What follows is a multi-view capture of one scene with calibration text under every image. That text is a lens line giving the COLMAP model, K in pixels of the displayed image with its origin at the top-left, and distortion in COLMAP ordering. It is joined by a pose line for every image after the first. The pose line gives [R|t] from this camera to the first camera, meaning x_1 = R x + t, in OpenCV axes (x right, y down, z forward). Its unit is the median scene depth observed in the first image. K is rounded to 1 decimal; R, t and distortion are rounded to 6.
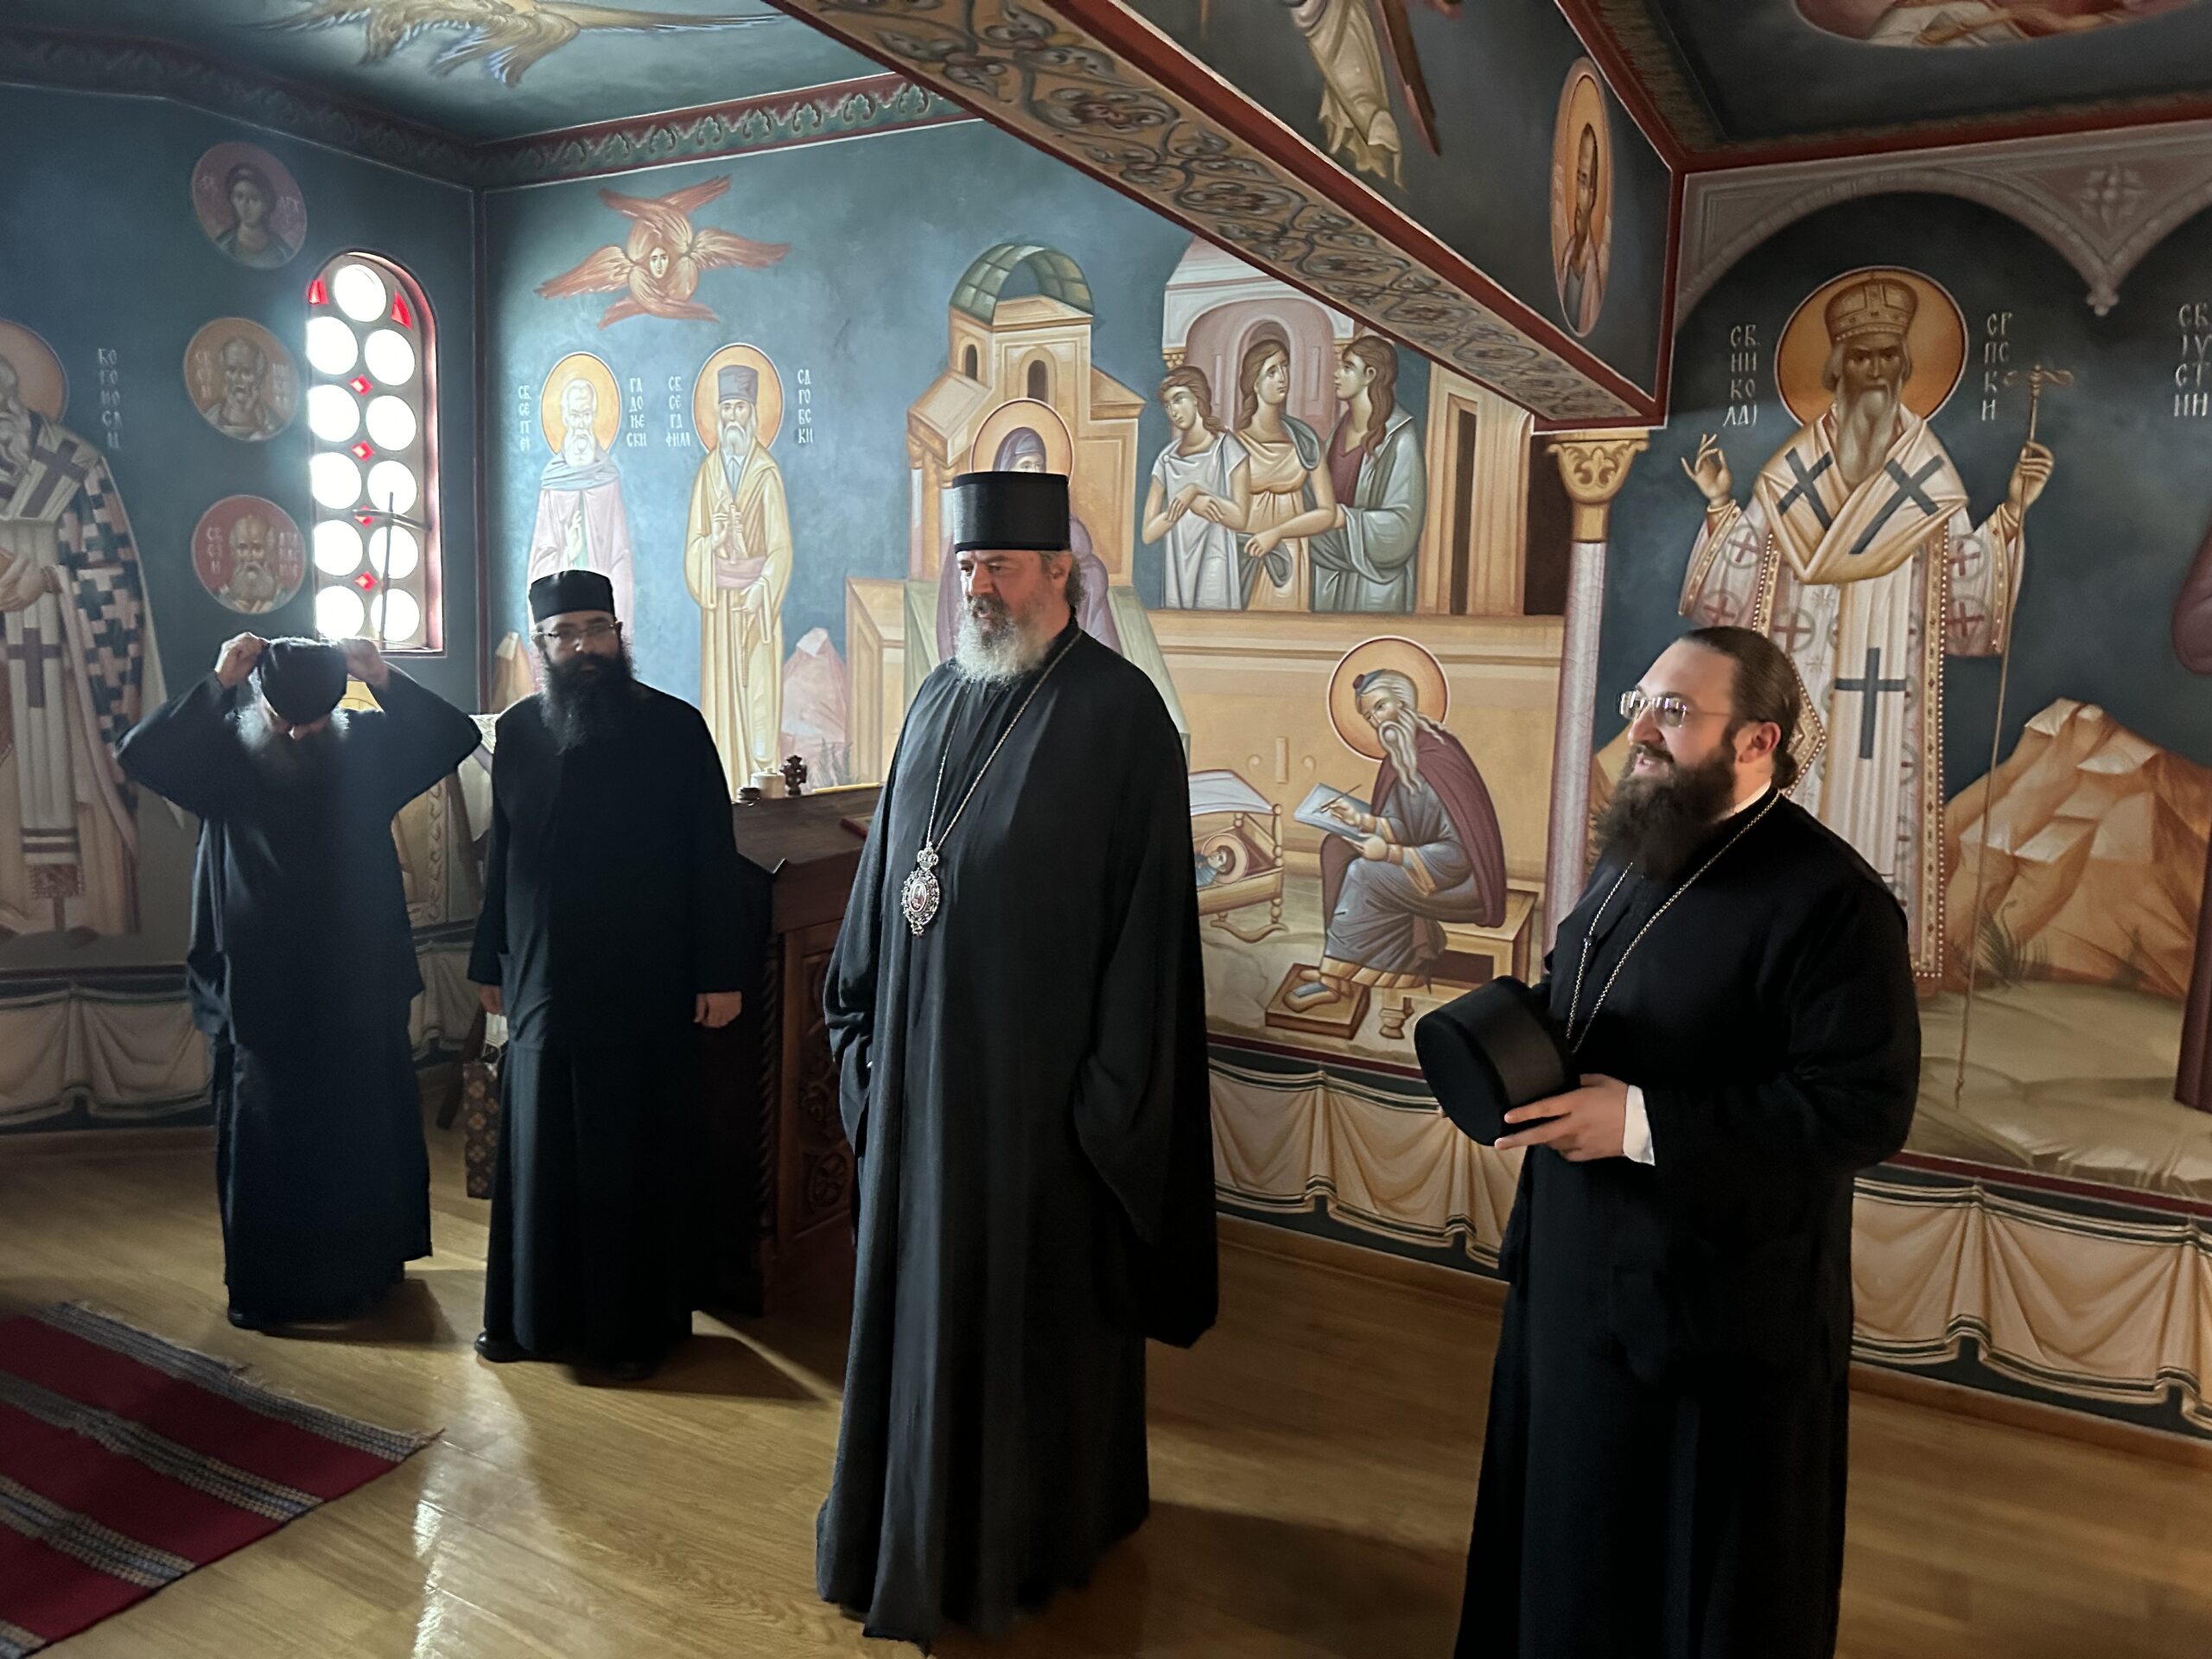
lens RADIAL K [[1581.2, 0, 1101.6], [0, 1581.2, 831.7], [0, 0, 1]] dist [0.021370, -0.041241]
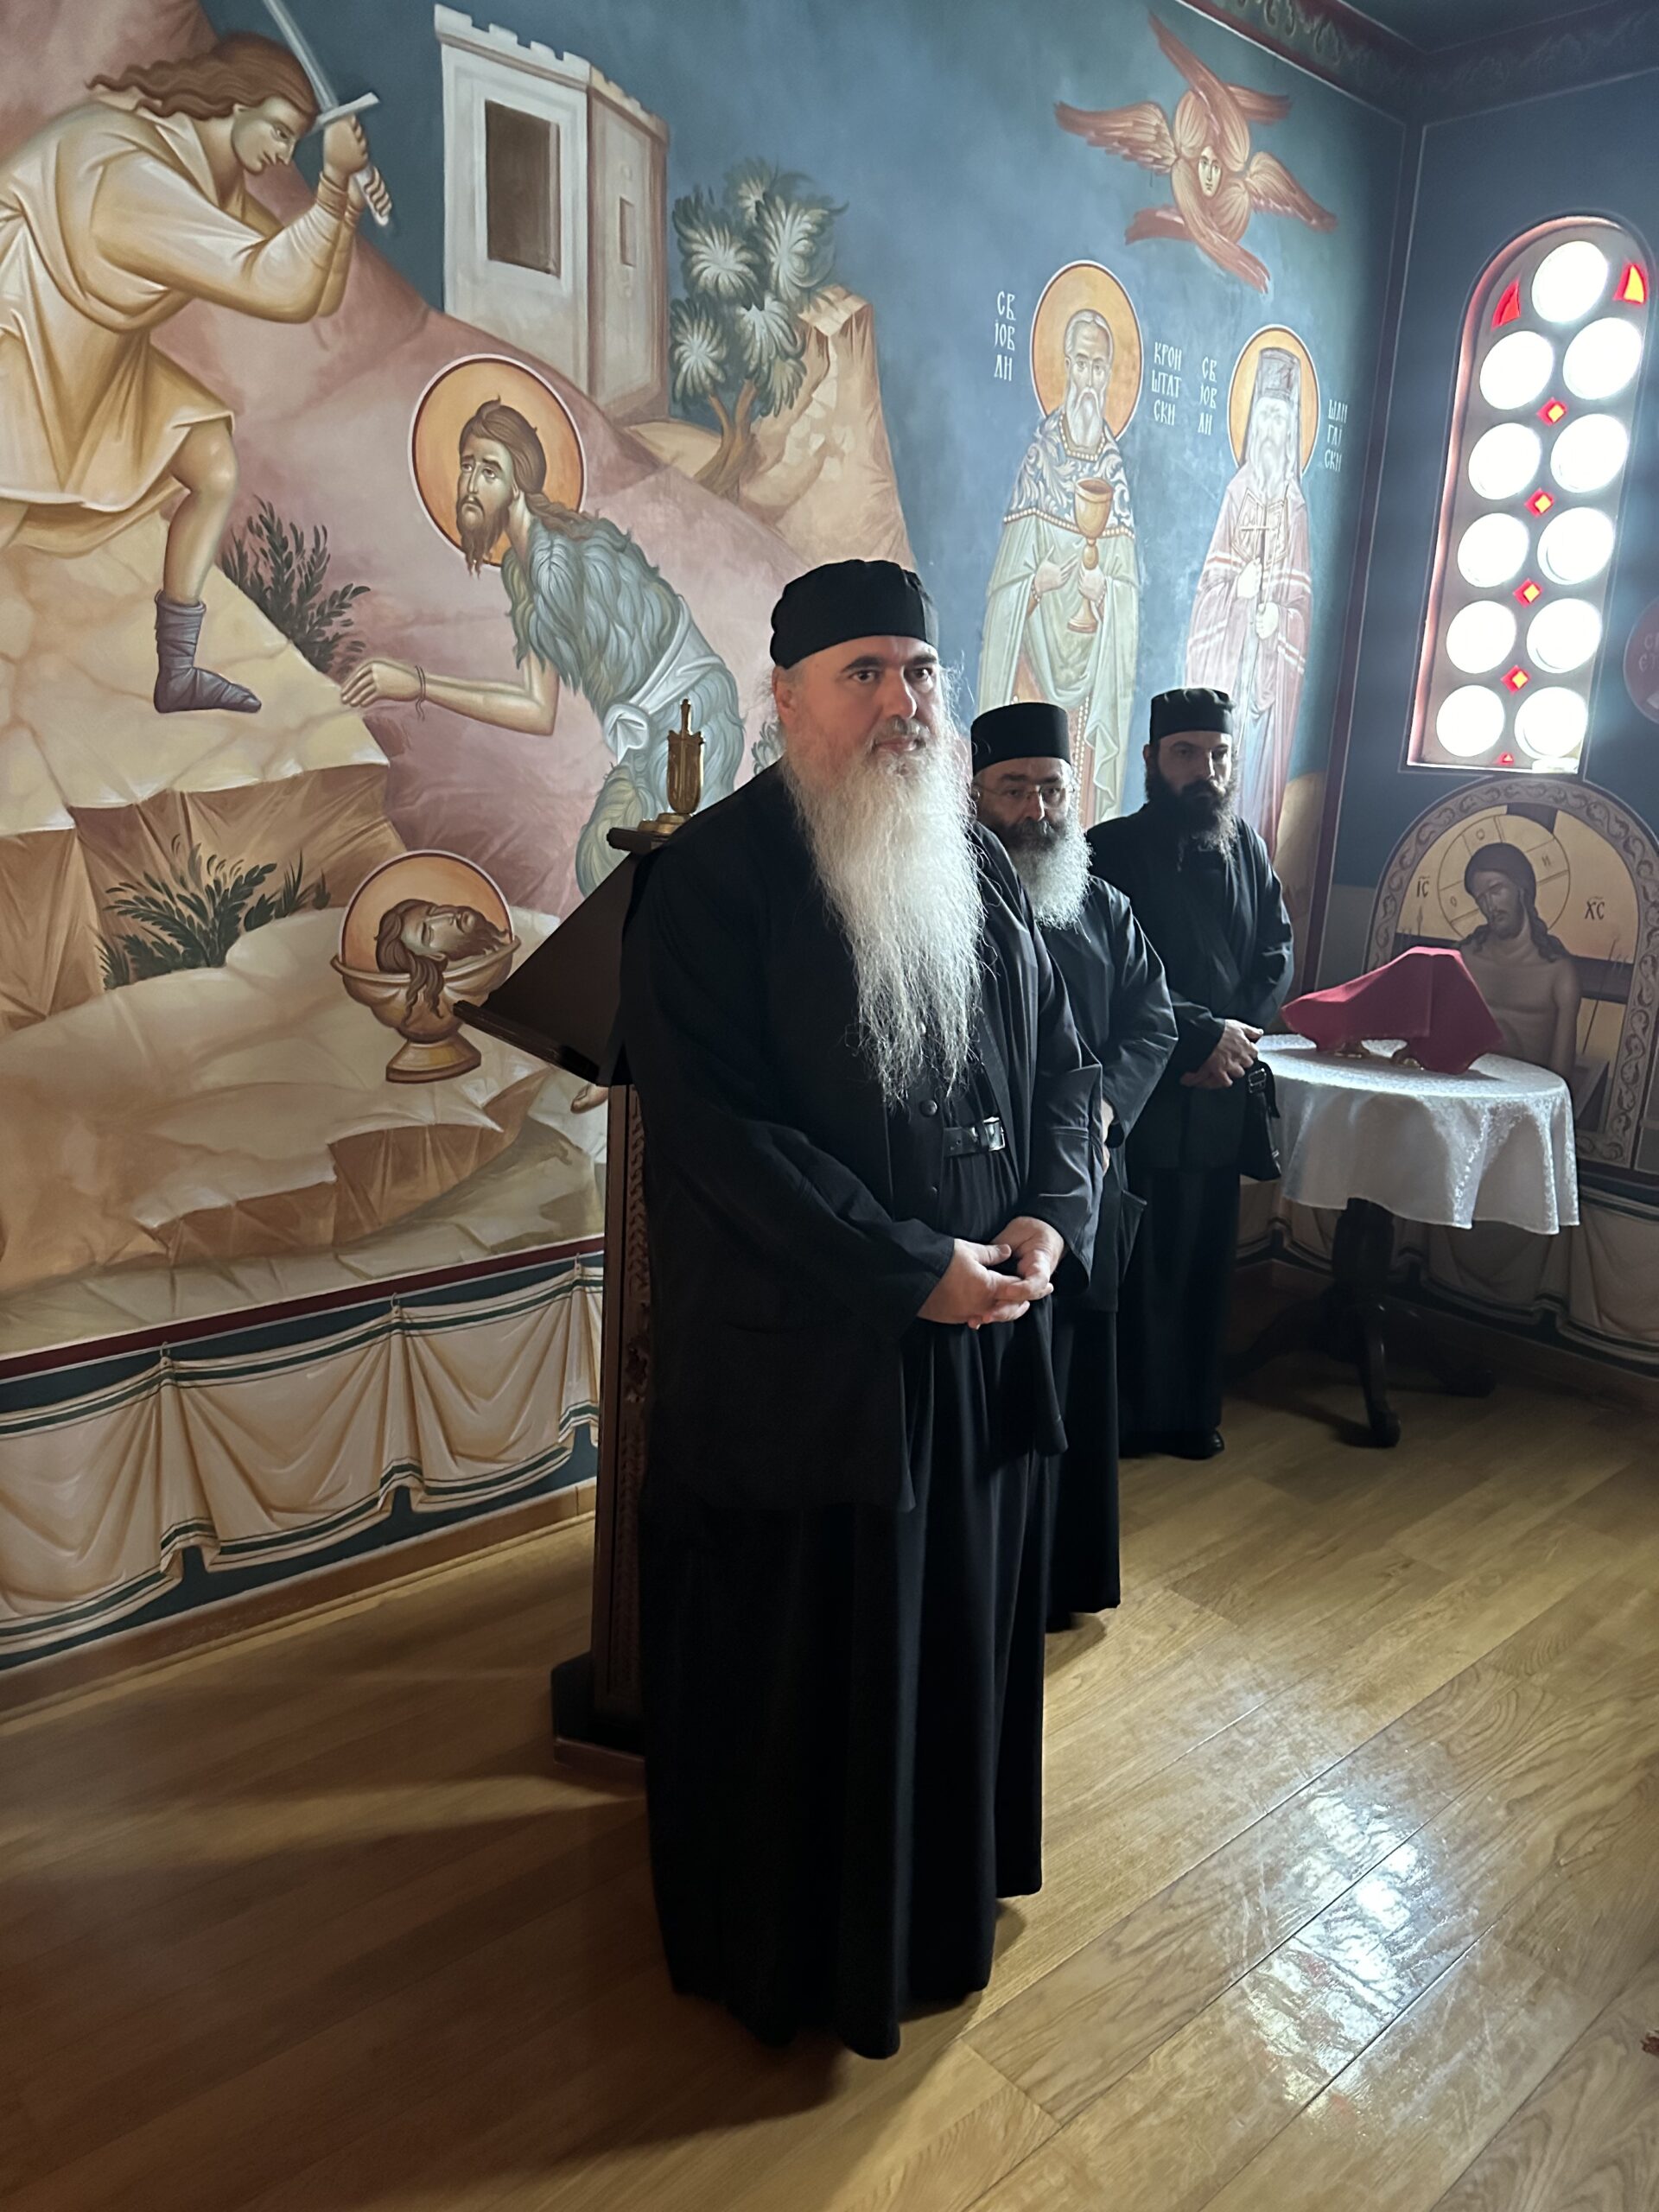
lens RADIAL K [[1581.2, 0, 834.3], [0, 1581.2, 1127.3], [0, 0, 1]] dist [0.021370, -0.041241]
pose [[-0.293478, 0.180730, -0.938727, 0.398419], [-0.176611, 0.954813, 0.239042, -0.074672], [0.939510, 0.235943, -0.248297, 0.929520]]
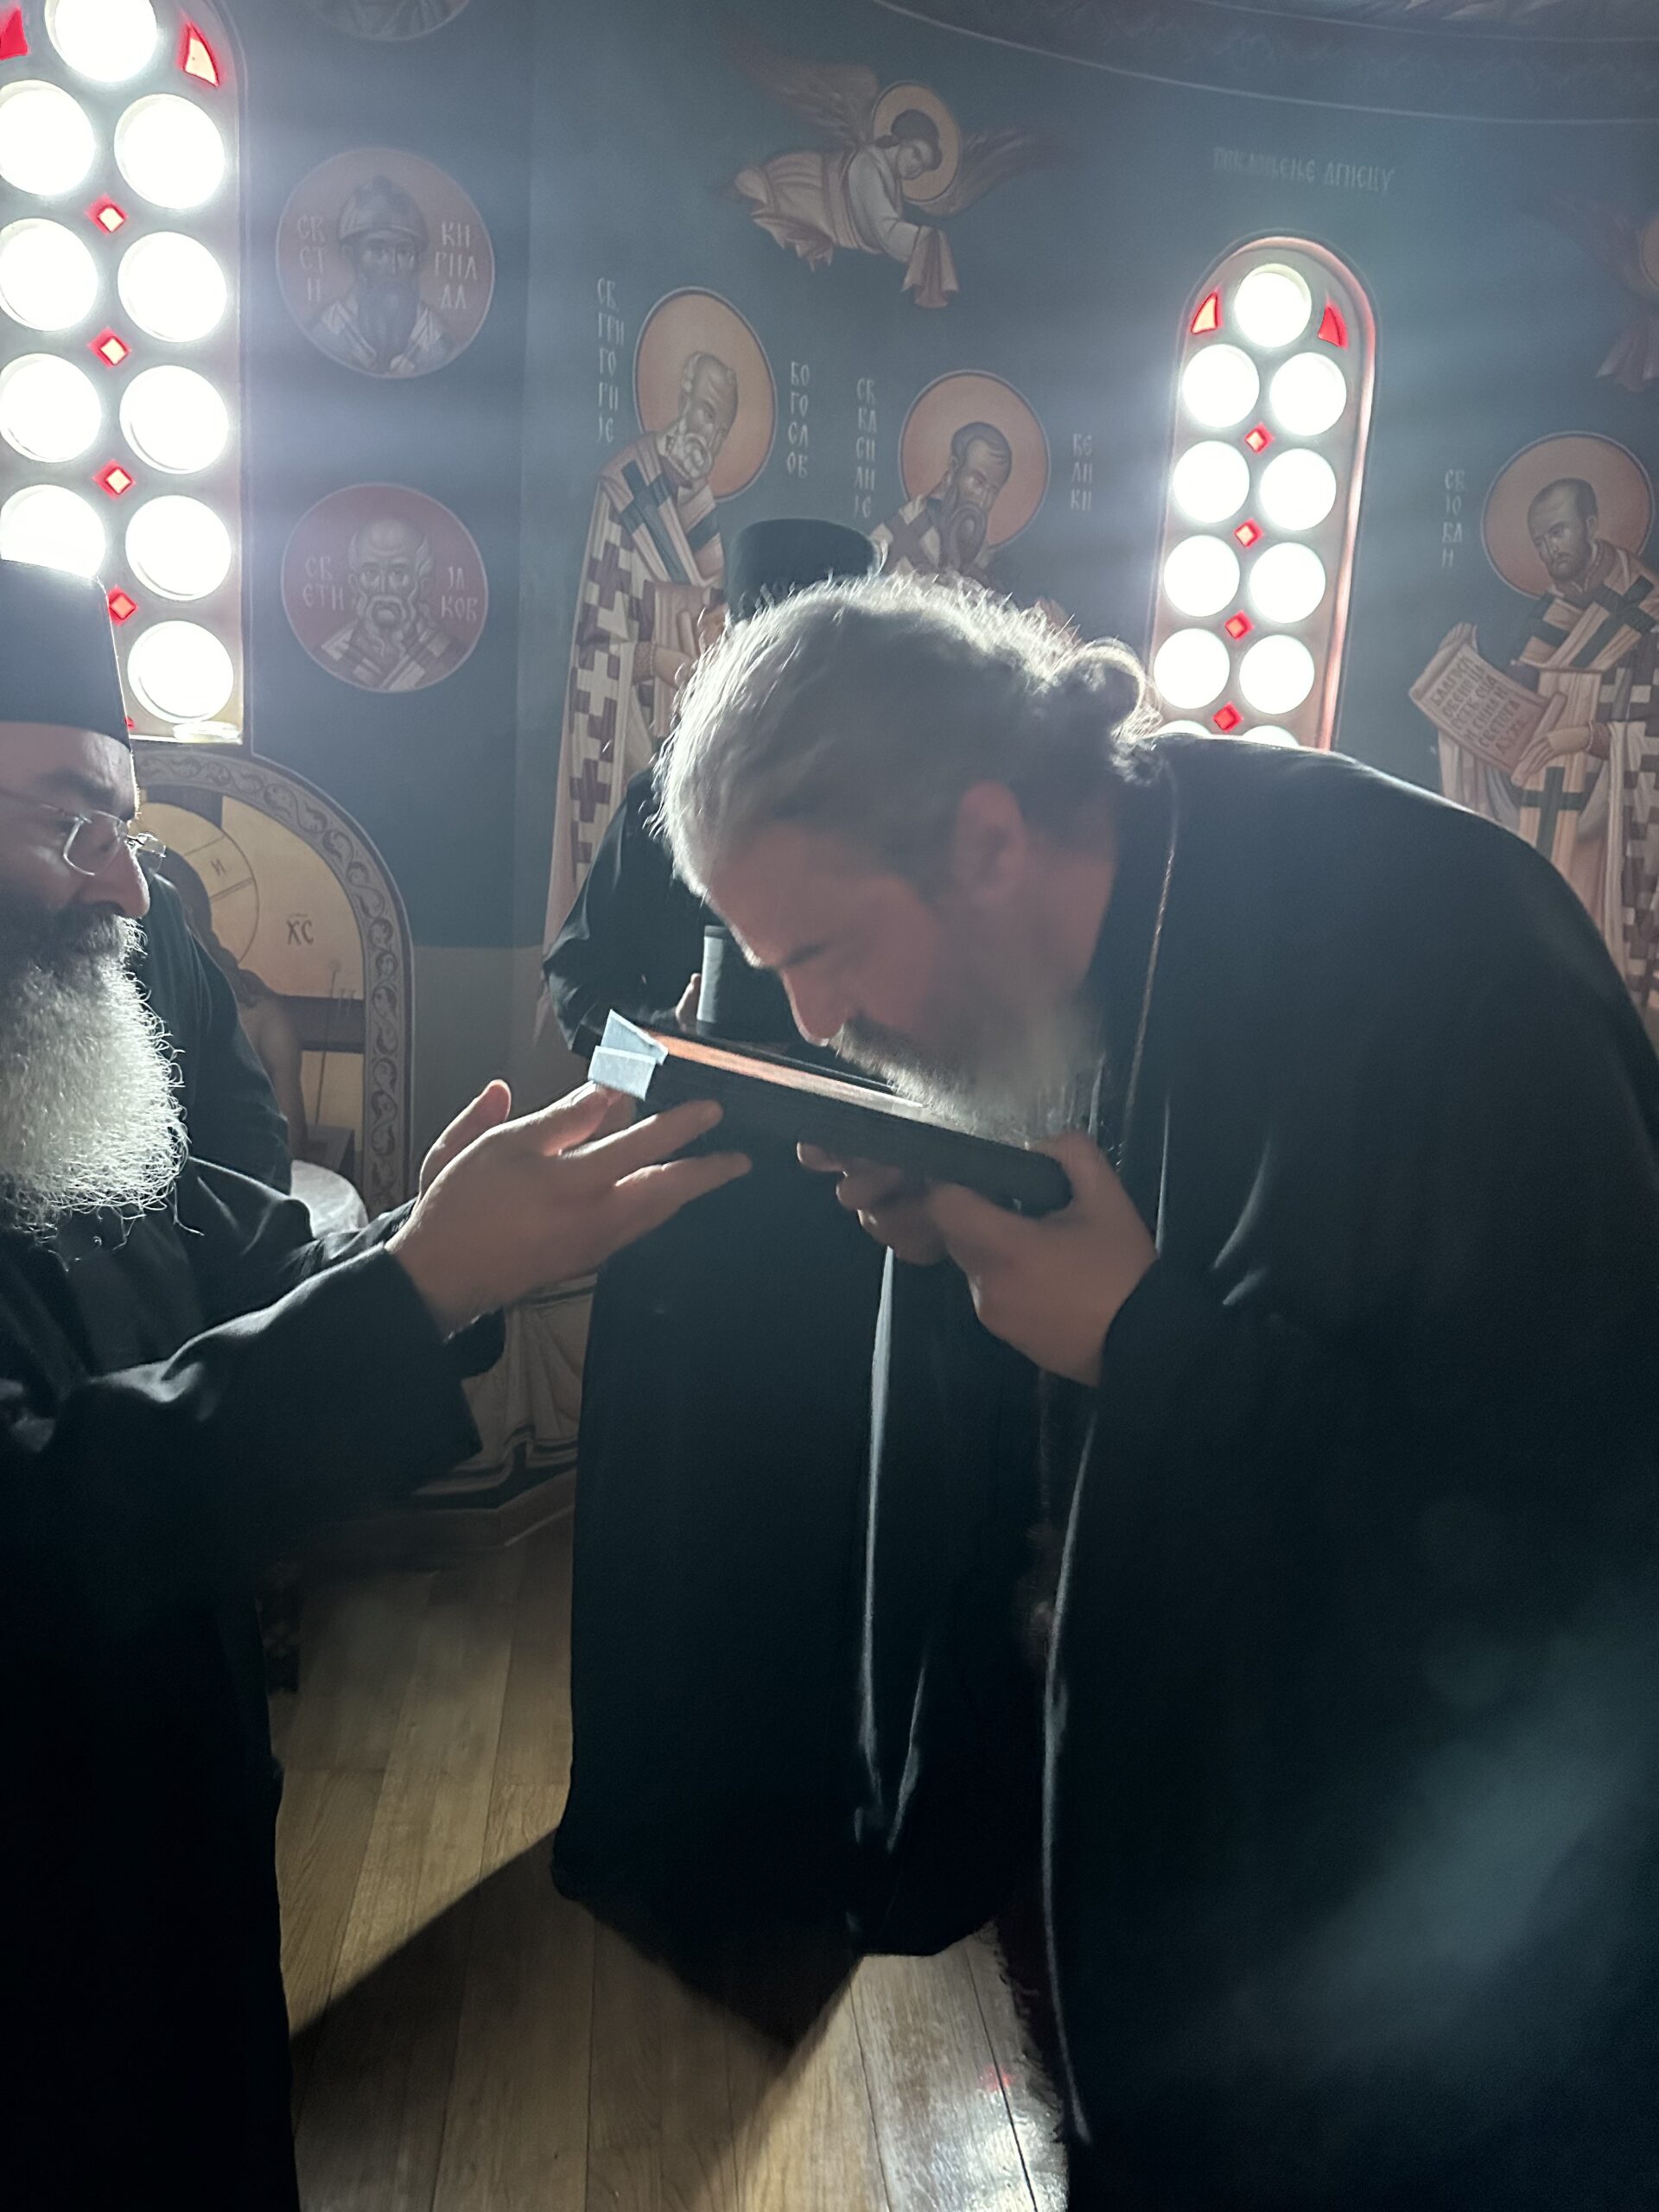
lens RADIAL K [[1581.2, 0, 842.4], [0, 1581.2, 1118.9], [0, 0, 1]] dist [0.021370, -0.041241]
pose [[0.618345, 0.156163, -0.770236, 0.124322], [-0.139259, 0.986322, 0.088177, -0.067958], [0.773471, 0.052739, 0.631634, 0.859692]]
